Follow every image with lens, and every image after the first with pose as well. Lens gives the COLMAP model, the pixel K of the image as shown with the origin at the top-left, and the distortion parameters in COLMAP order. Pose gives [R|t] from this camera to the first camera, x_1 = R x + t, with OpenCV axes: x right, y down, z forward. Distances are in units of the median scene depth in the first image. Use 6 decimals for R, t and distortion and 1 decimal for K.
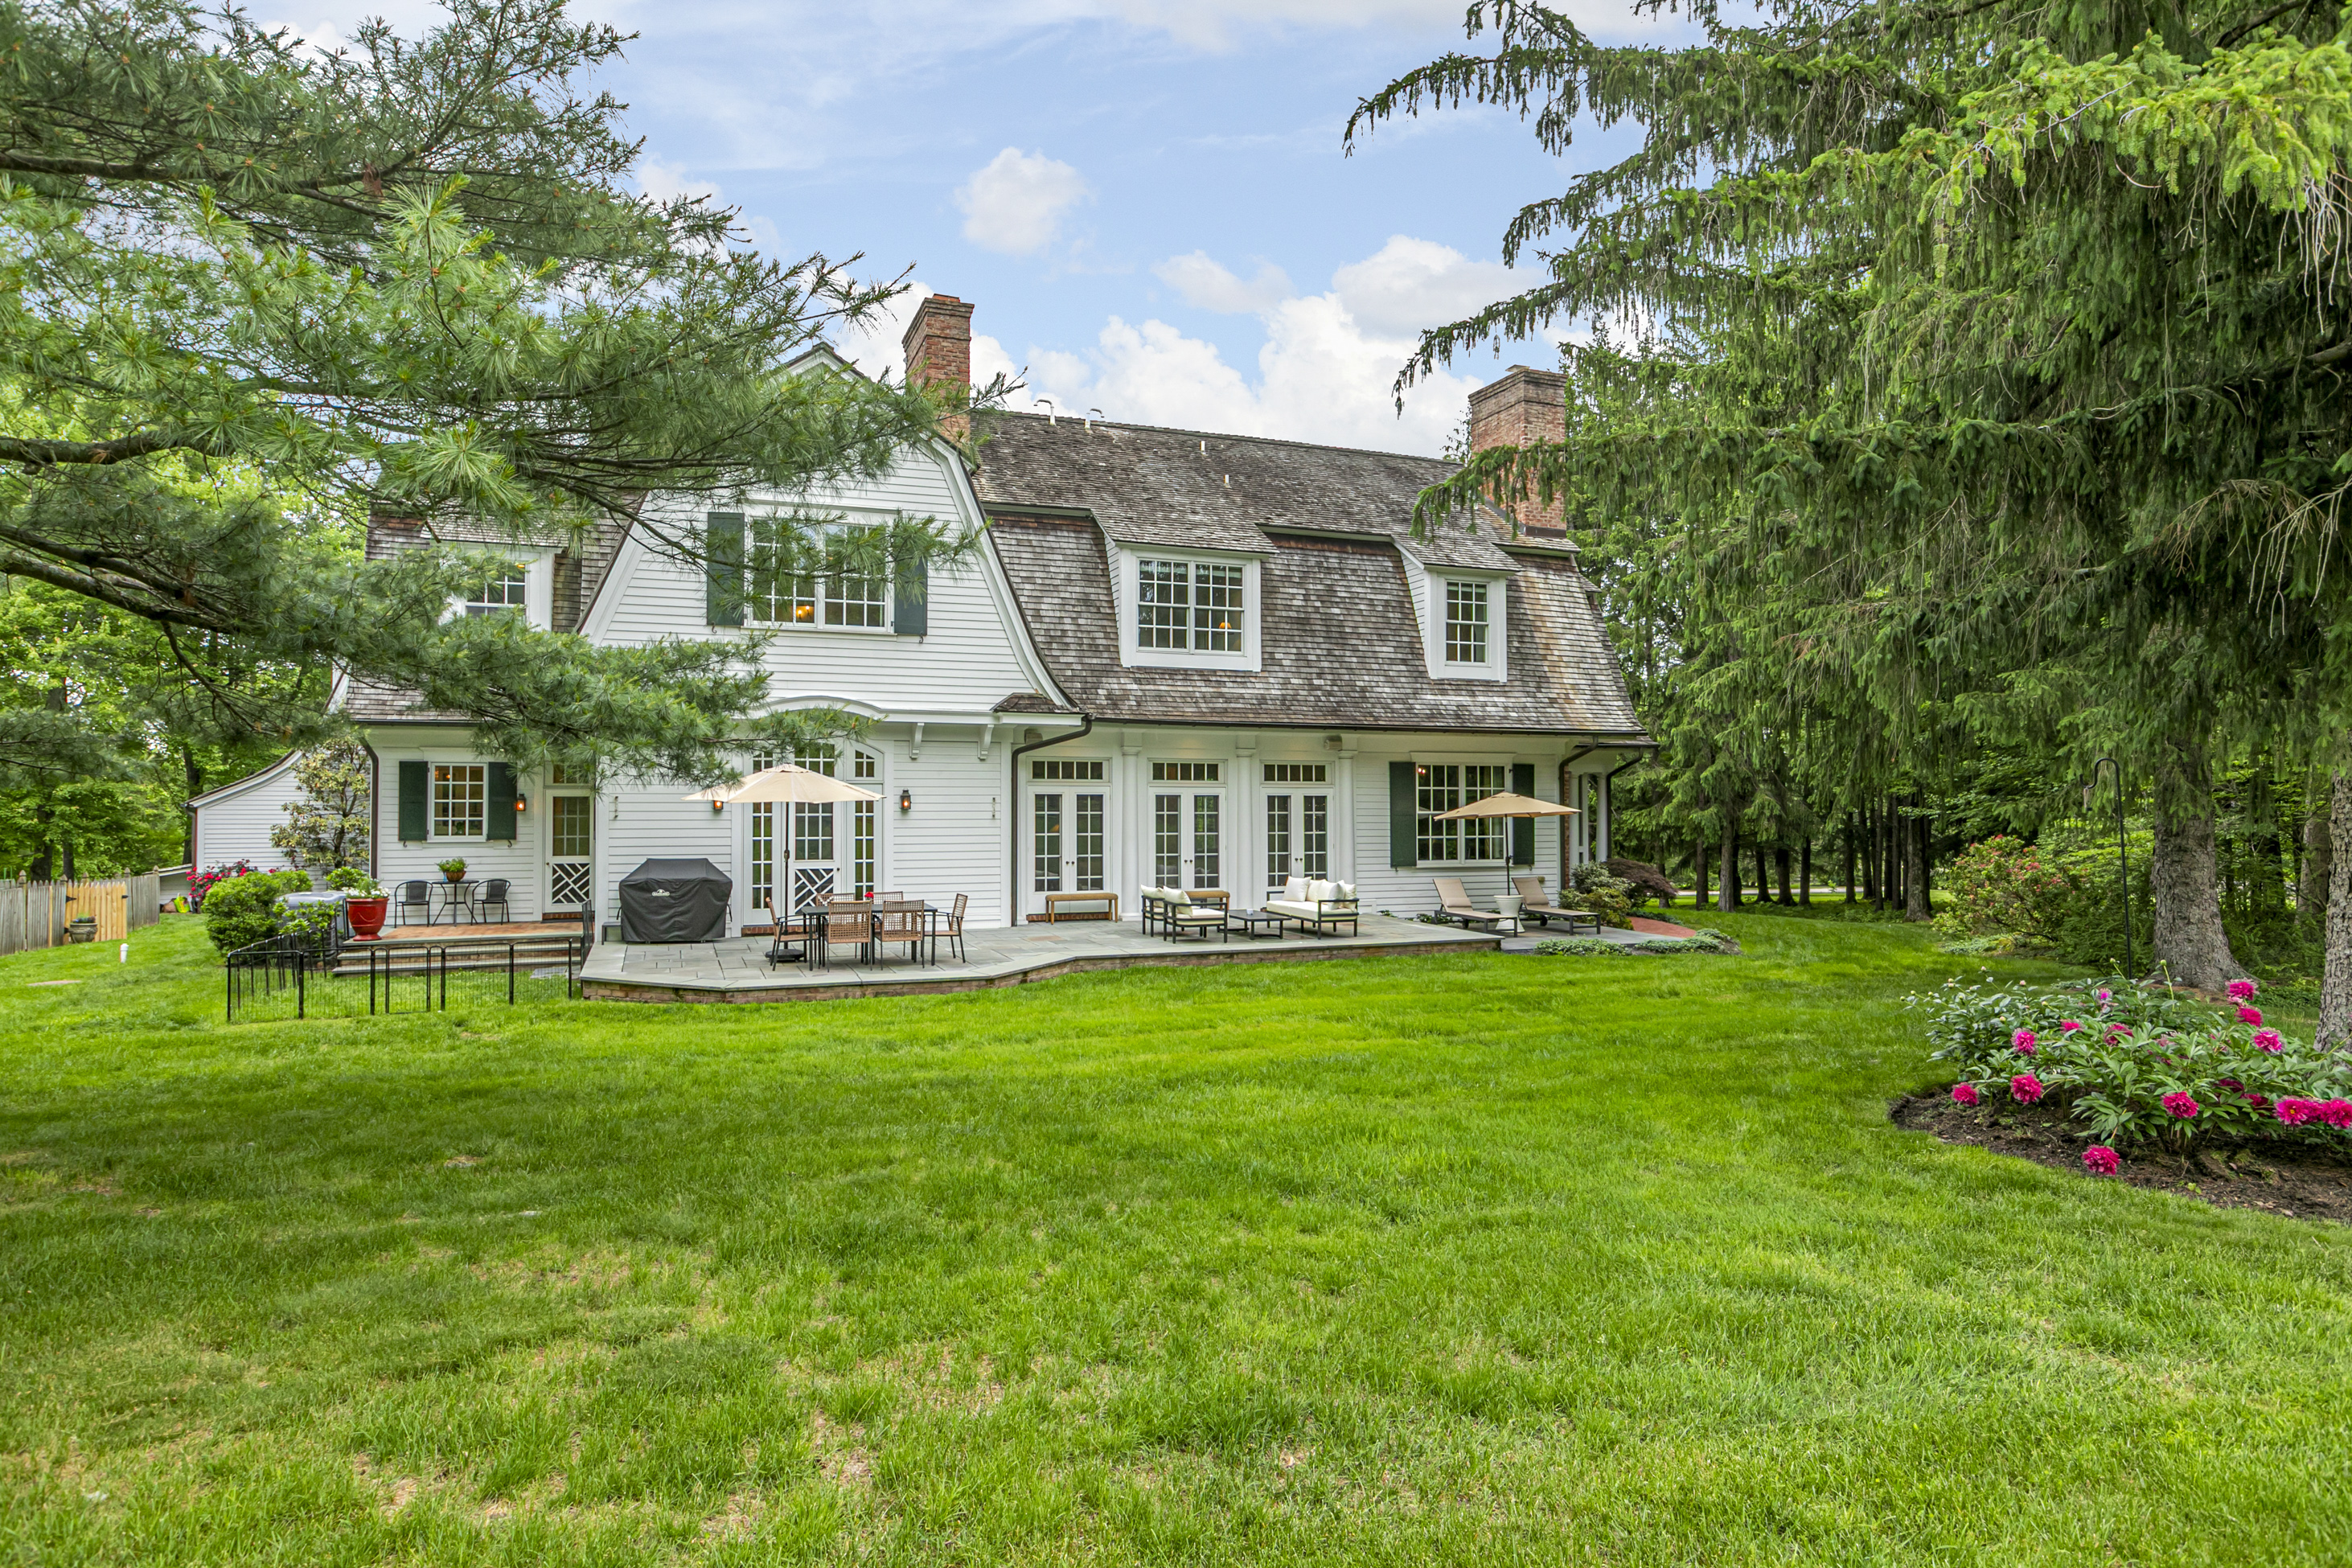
lens RADIAL K [[1361.0, 0, 1176.0], [0, 1361.0, 784.0], [0, 0, 1]] dist [-0.004785, -0.000740]
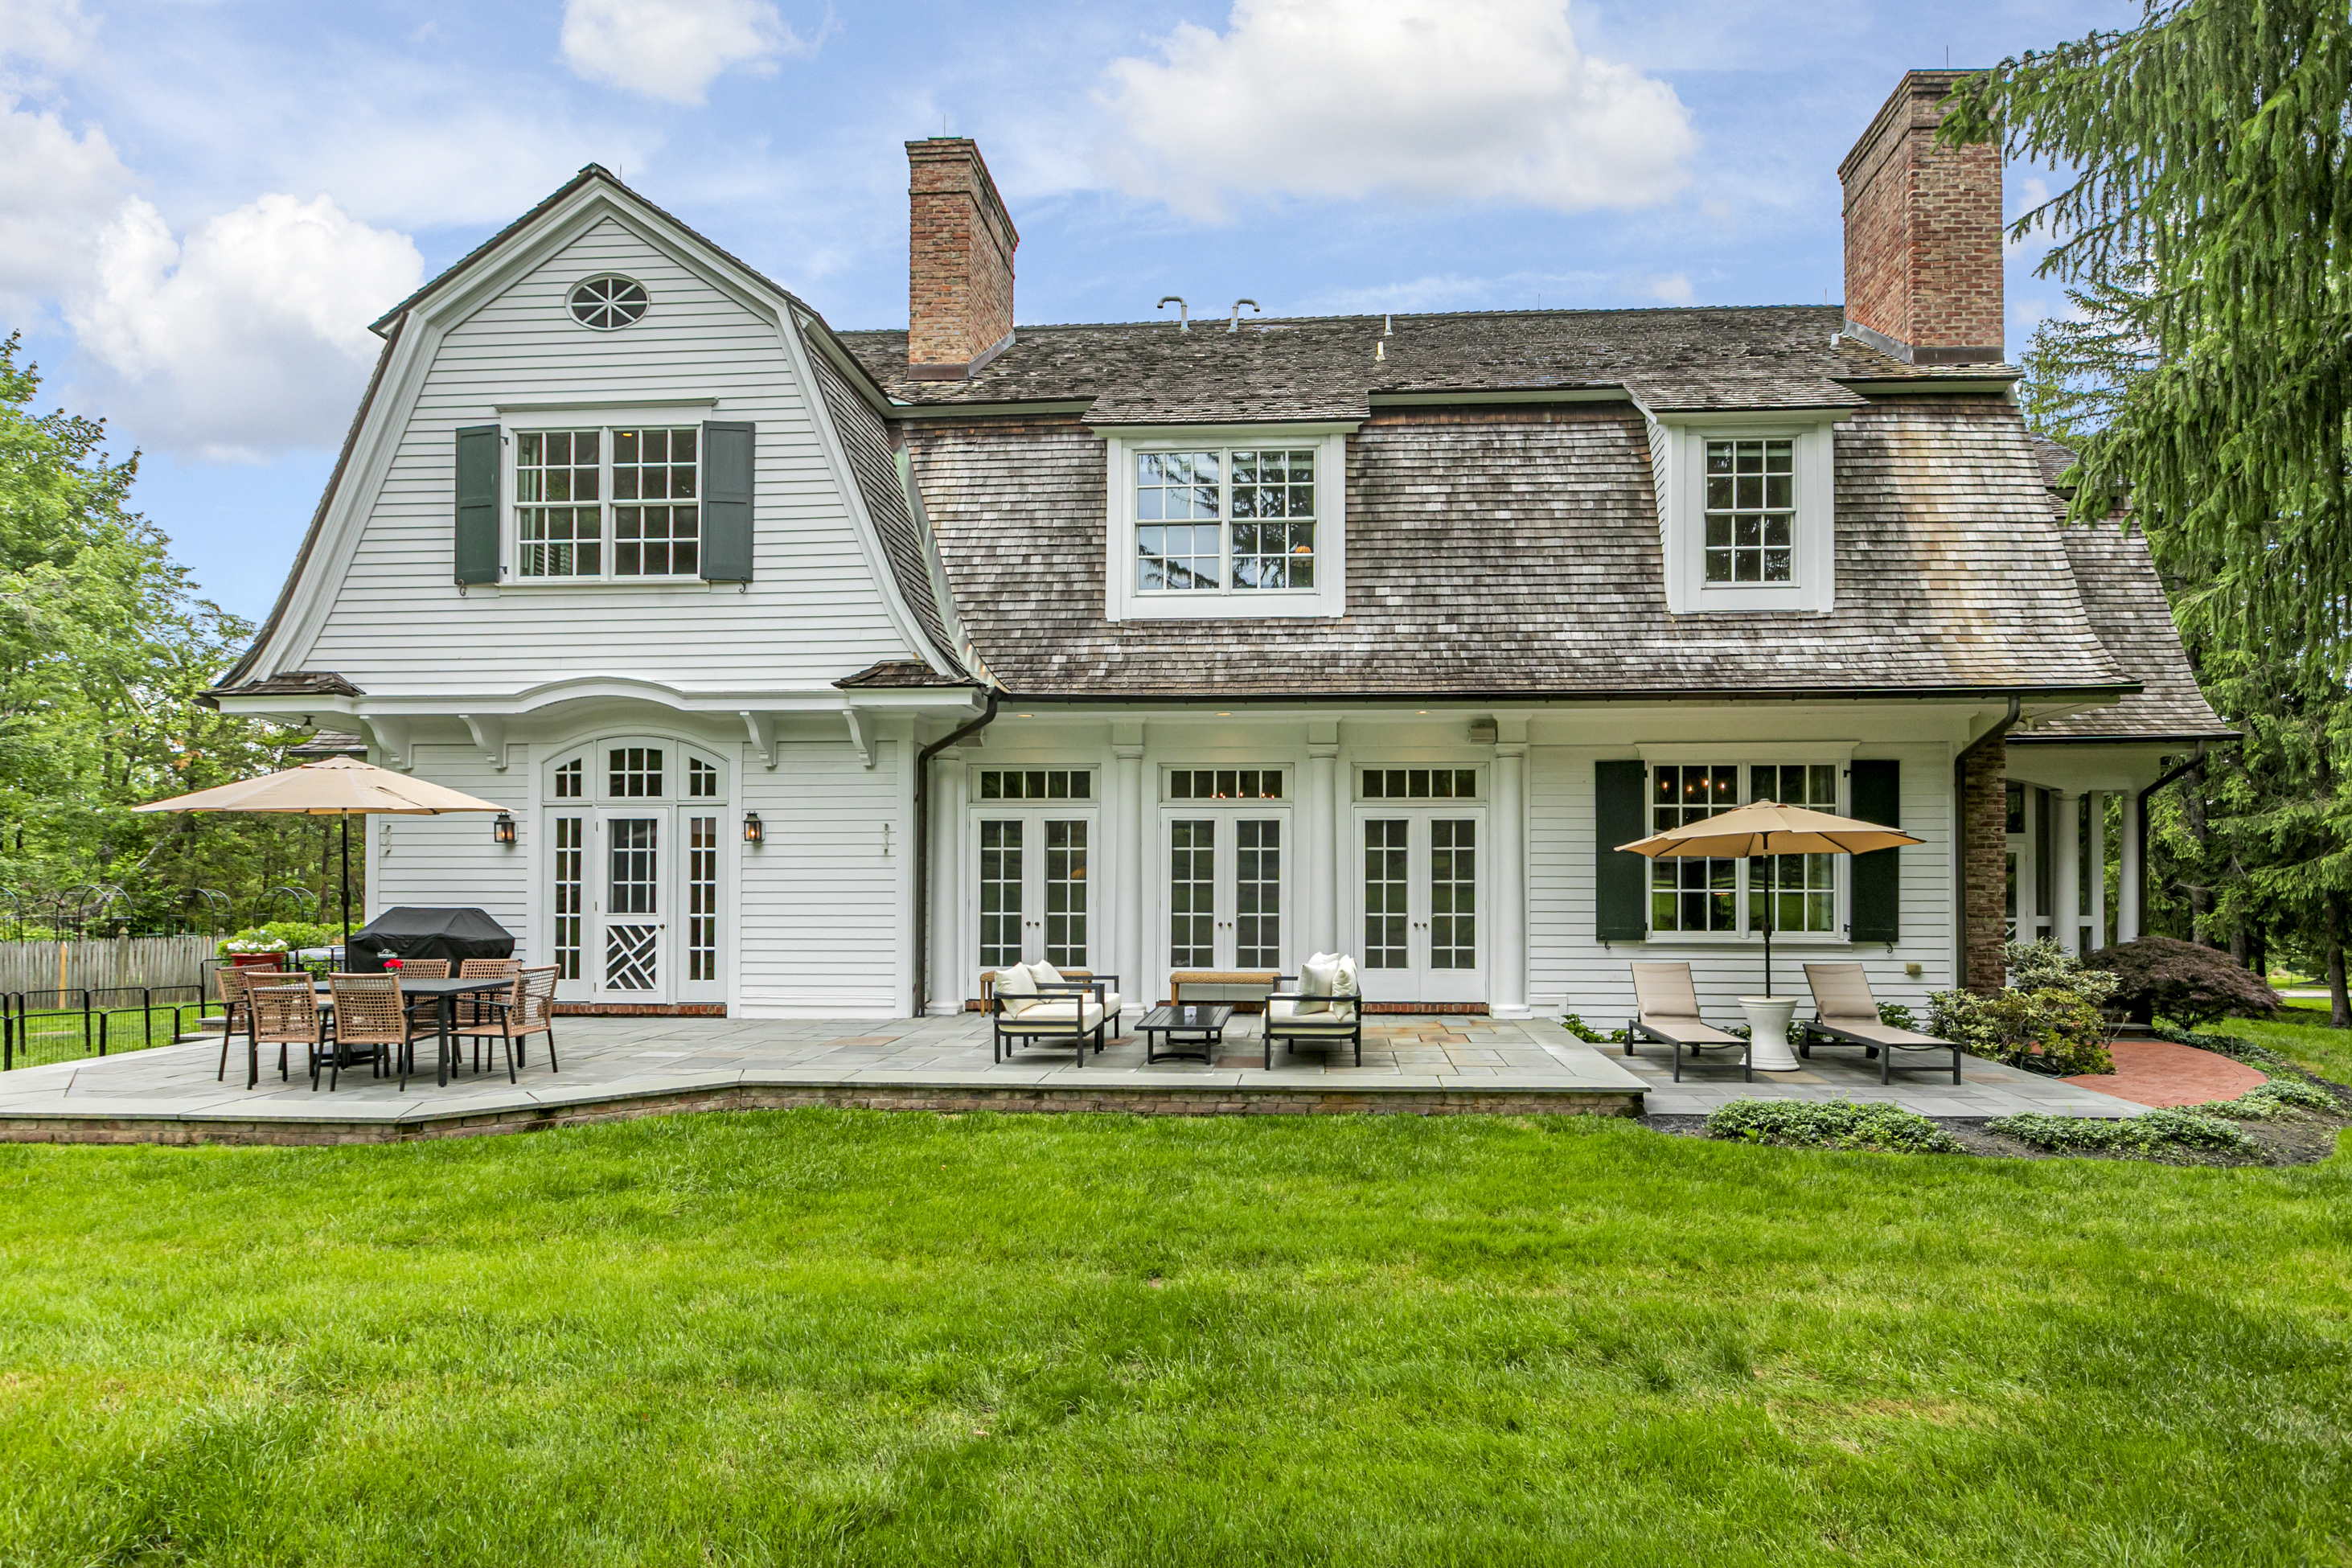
lens RADIAL K [[1254.0, 0, 1220.4], [0, 1254.0, 879.3], [0, 0, 1]] dist [-0.000824, 0.000193]
pose [[0.906796, -0.002066, -0.421564, 0.251807], [0.007369, 0.999913, 0.010951, 0.028999], [0.421505, -0.013037, 0.906733, 0.466327]]
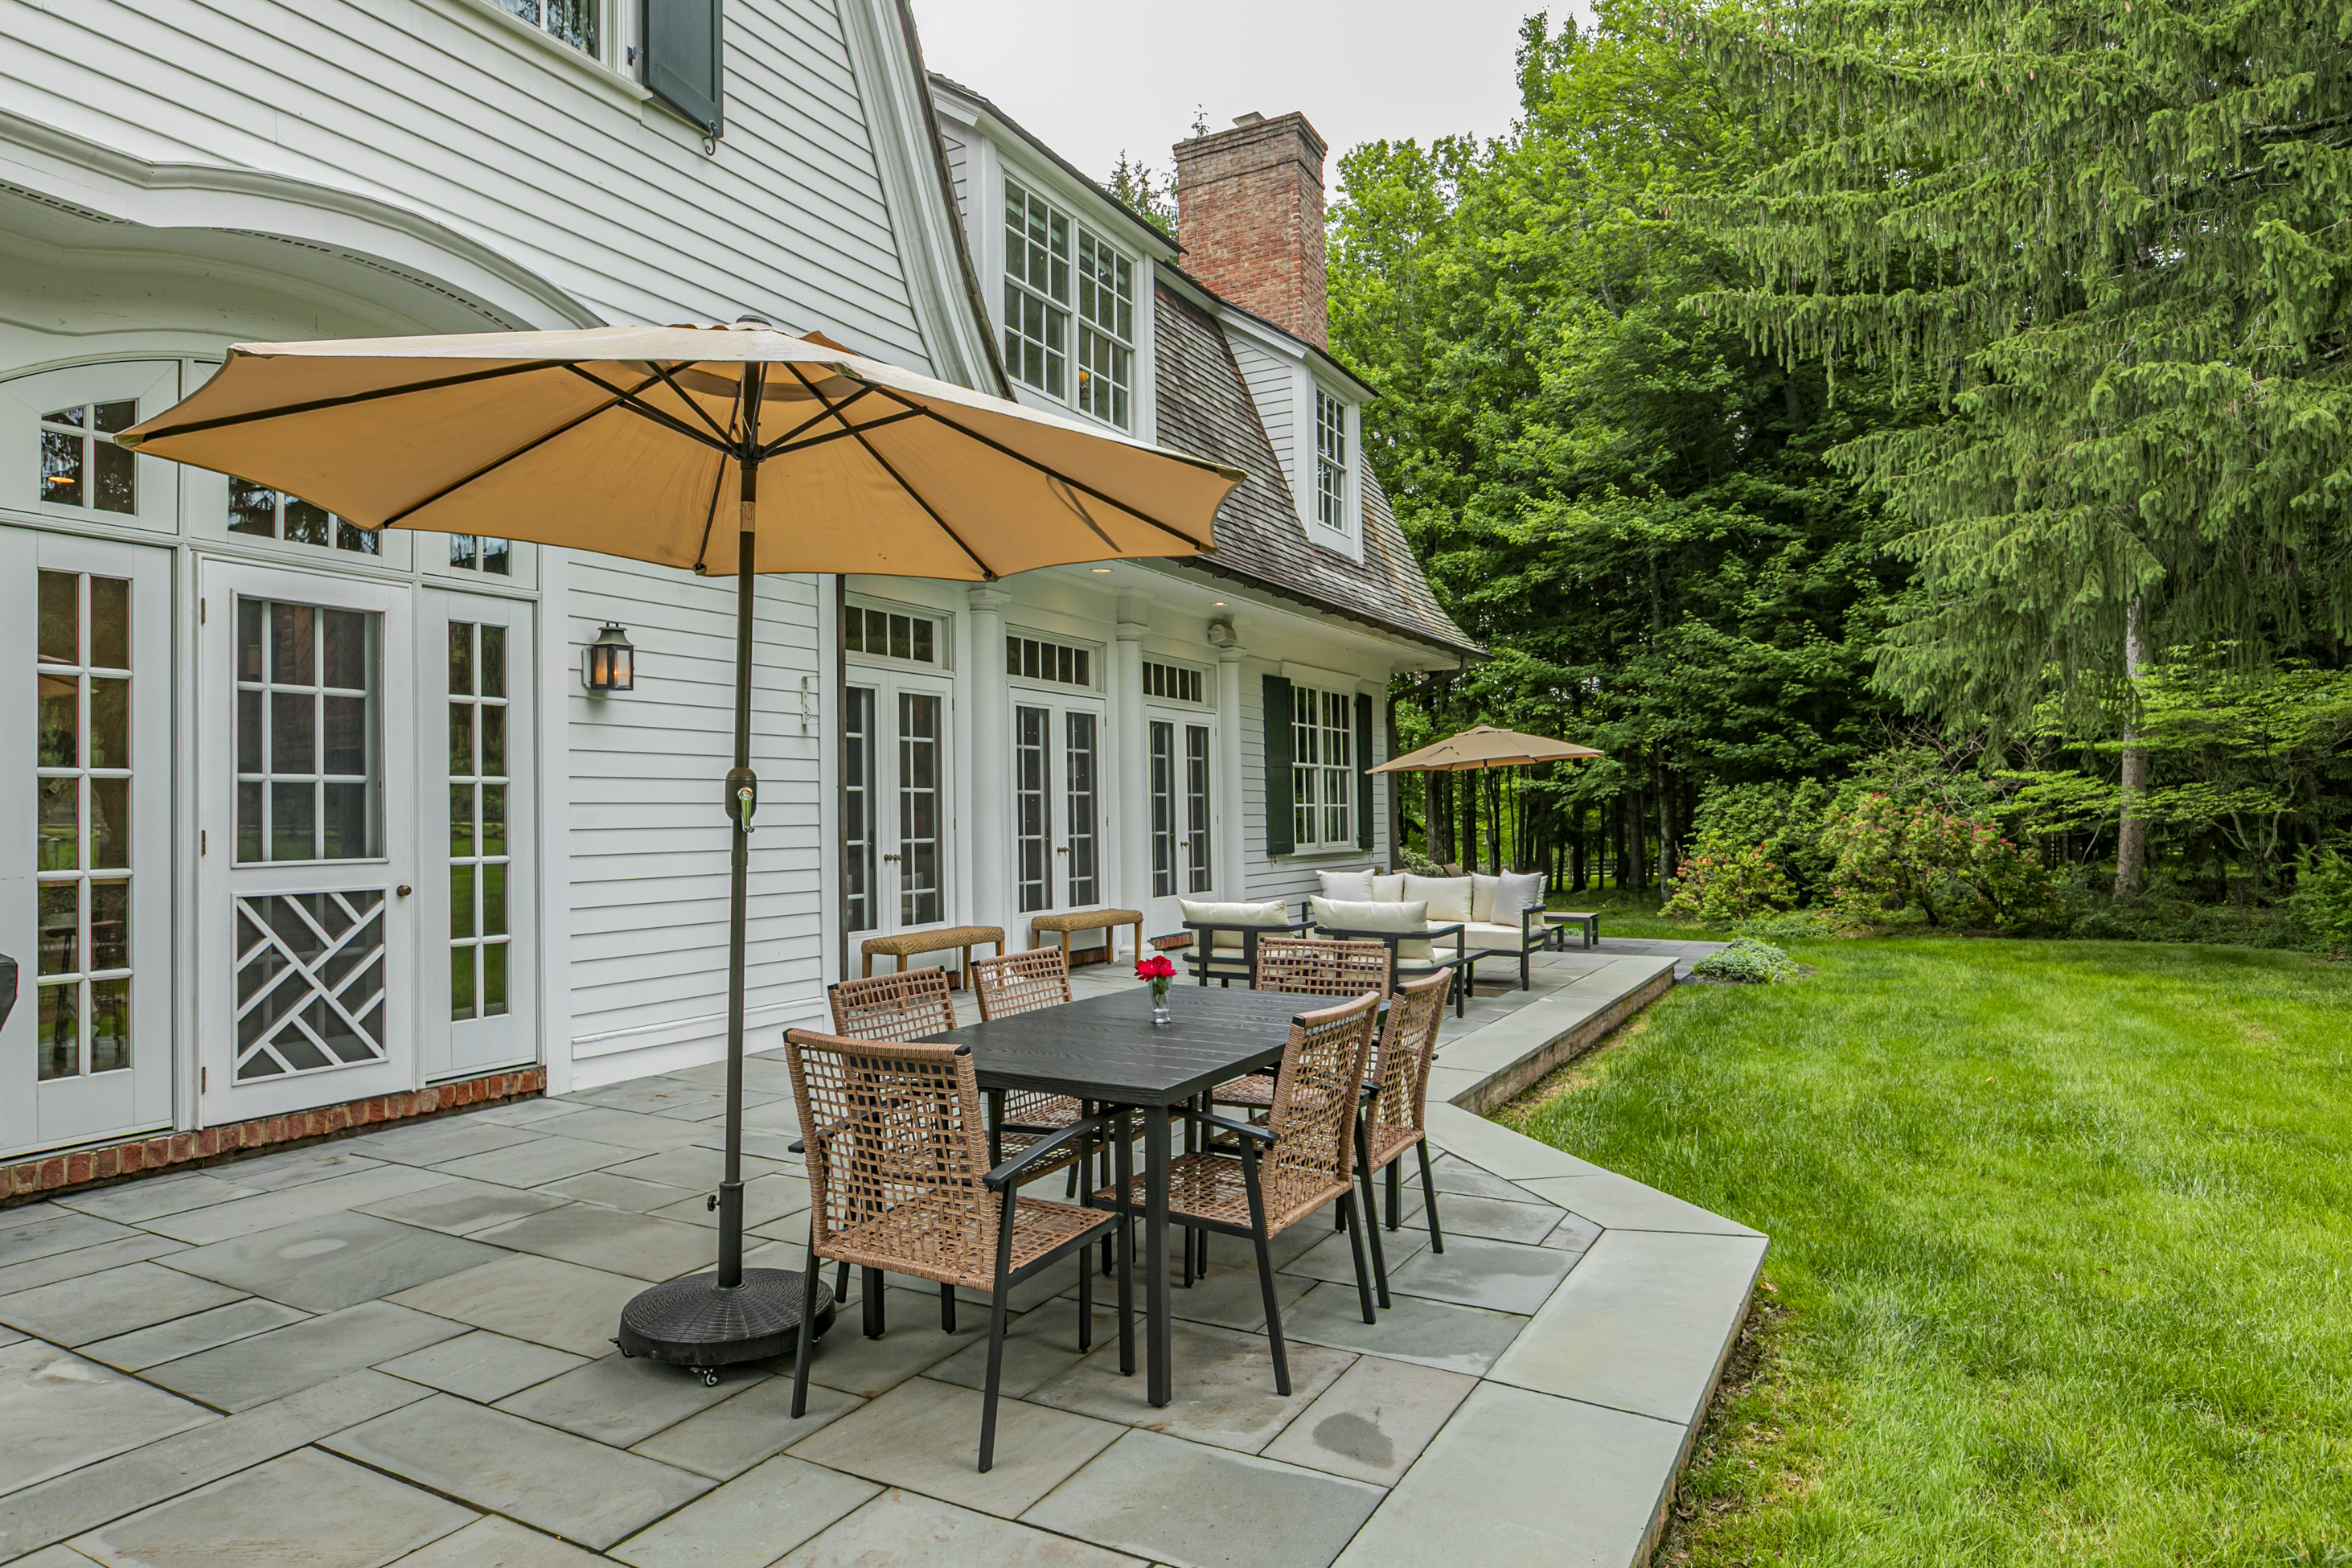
lens RADIAL K [[1395.0, 0, 1176.0], [0, 1395.0, 784.0], [0, 0, 1]] dist [-0.009354, -0.001287]
pose [[0.766435, 0.006290, 0.642291, -0.269960], [0.000311, 0.999948, -0.010164, 0.038443], [-0.642322, 0.007990, 0.766393, 0.600366]]
